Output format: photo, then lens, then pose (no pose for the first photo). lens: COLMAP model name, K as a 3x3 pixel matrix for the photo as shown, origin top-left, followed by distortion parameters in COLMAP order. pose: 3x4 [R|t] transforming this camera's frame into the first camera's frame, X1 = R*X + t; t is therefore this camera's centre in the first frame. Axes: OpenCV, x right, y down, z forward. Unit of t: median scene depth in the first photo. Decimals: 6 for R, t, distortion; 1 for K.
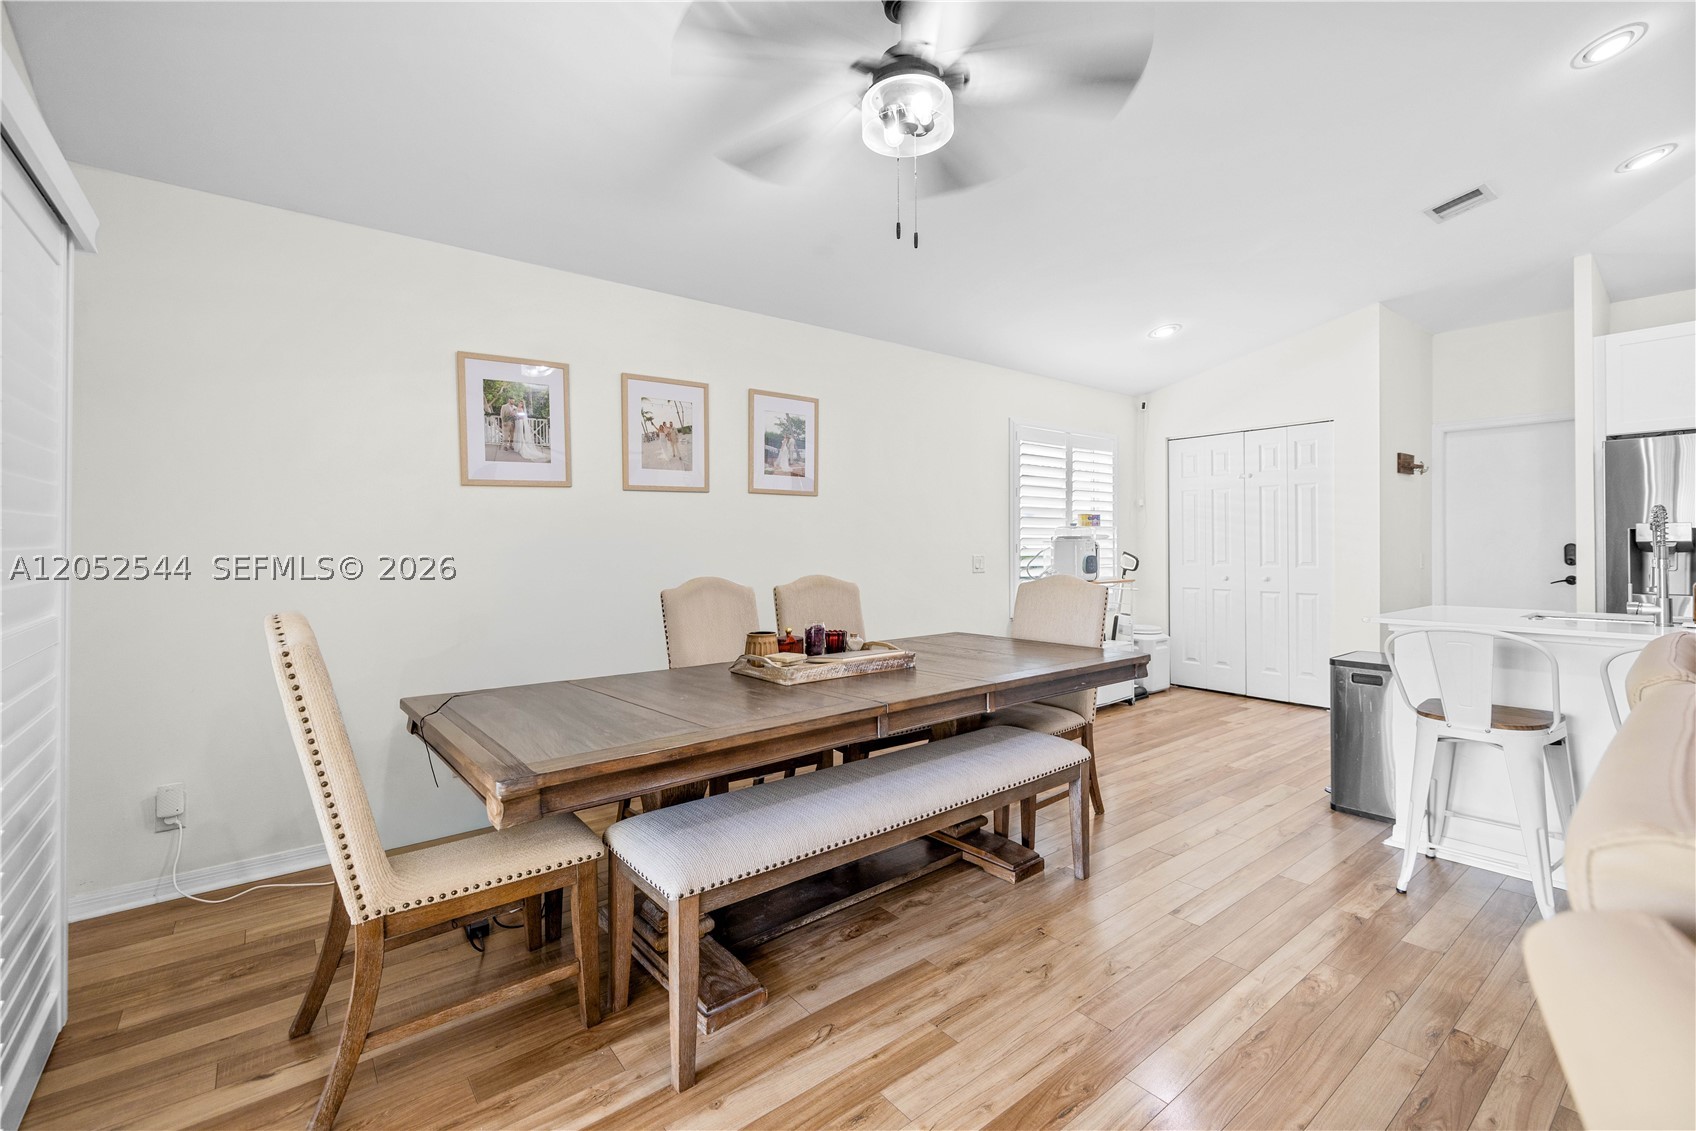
lens RADIAL K [[735.8, 0, 842.1], [0, 735.8, 540.7], [0, 0, 1]] dist [-0.000475, -0.000160]
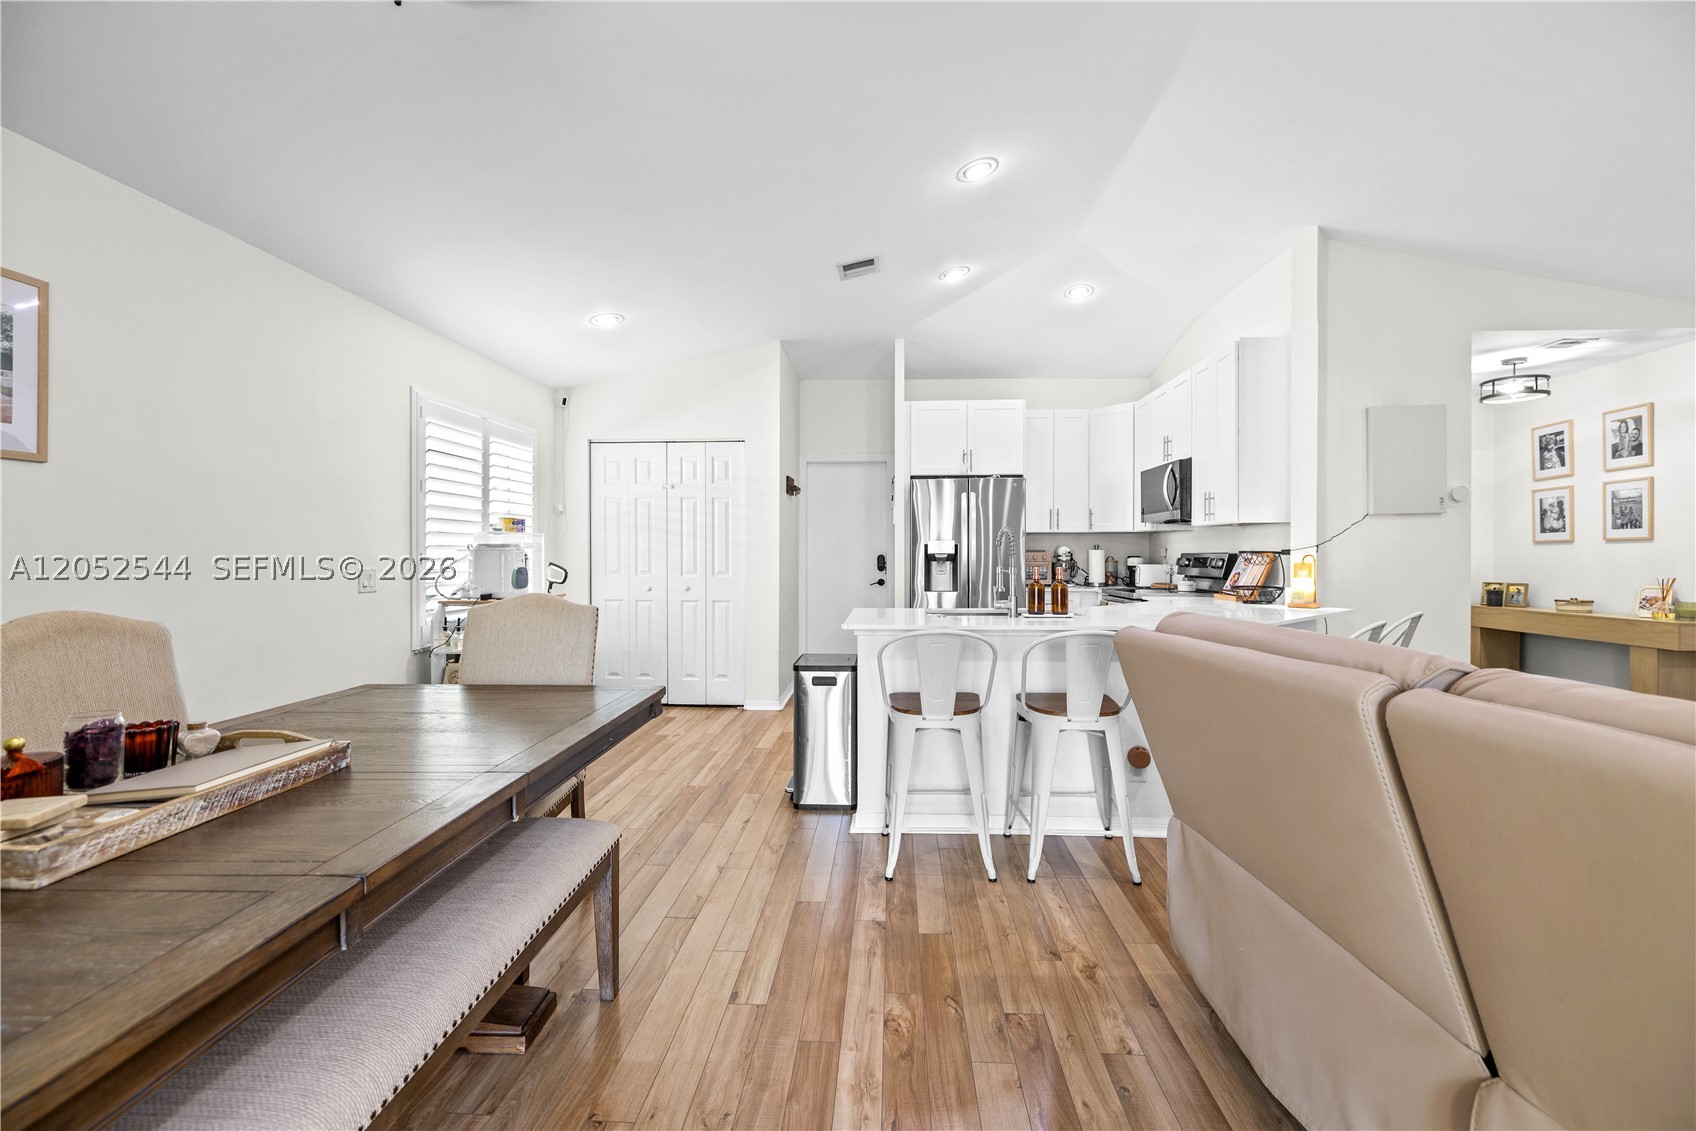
lens RADIAL K [[726.7, 0, 849.9], [0, 726.7, 561.7], [0, 0, 1]] dist [0.002349, -0.000454]
pose [[0.662891, -0.003159, 0.748709, -0.047720], [-0.008965, 0.999886, 0.012156, 0.000751], [-0.748662, -0.014770, 0.662787, 0.233243]]
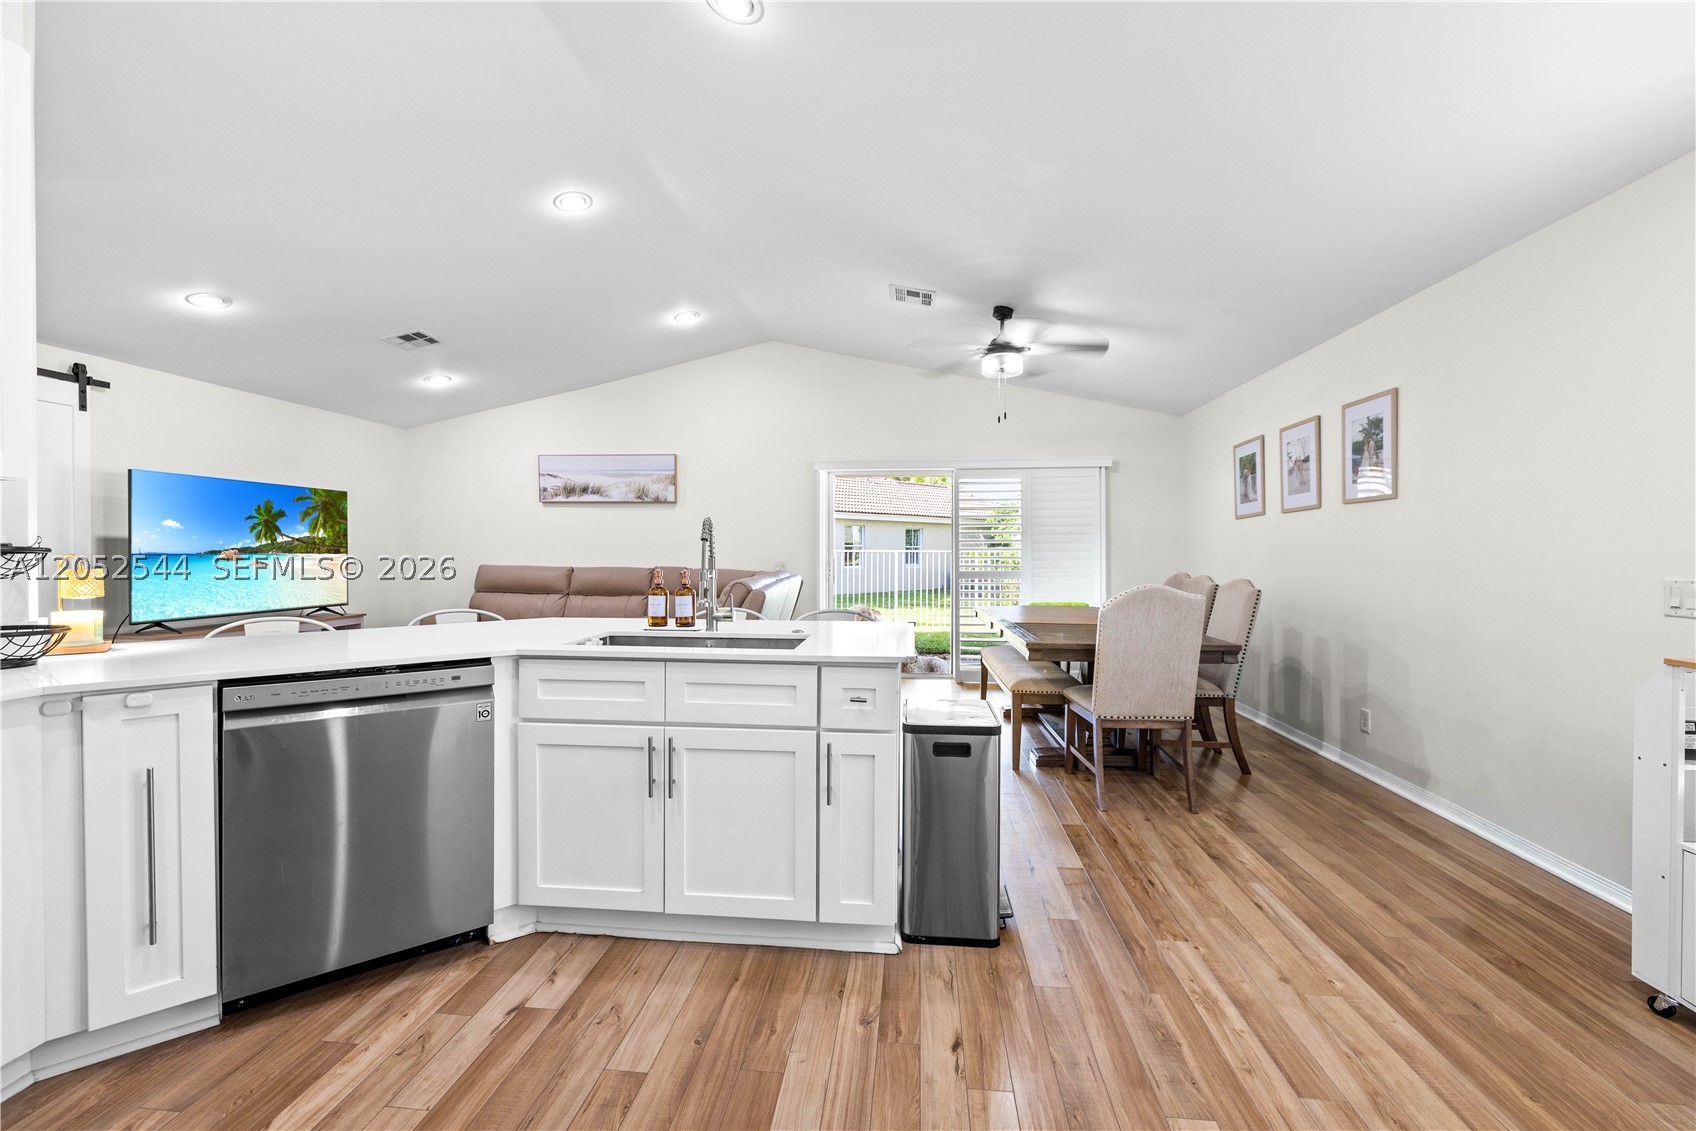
lens RADIAL K [[722.2, 0, 841.6], [0, 722.2, 559.8], [0, 0, 1]] dist [0.000752, -0.000193]
pose [[-0.694297, 0.011631, -0.719595, 1.183275], [0.006421, 0.999930, 0.009968, -0.000452], [0.719660, 0.002300, -0.694323, 1.270680]]
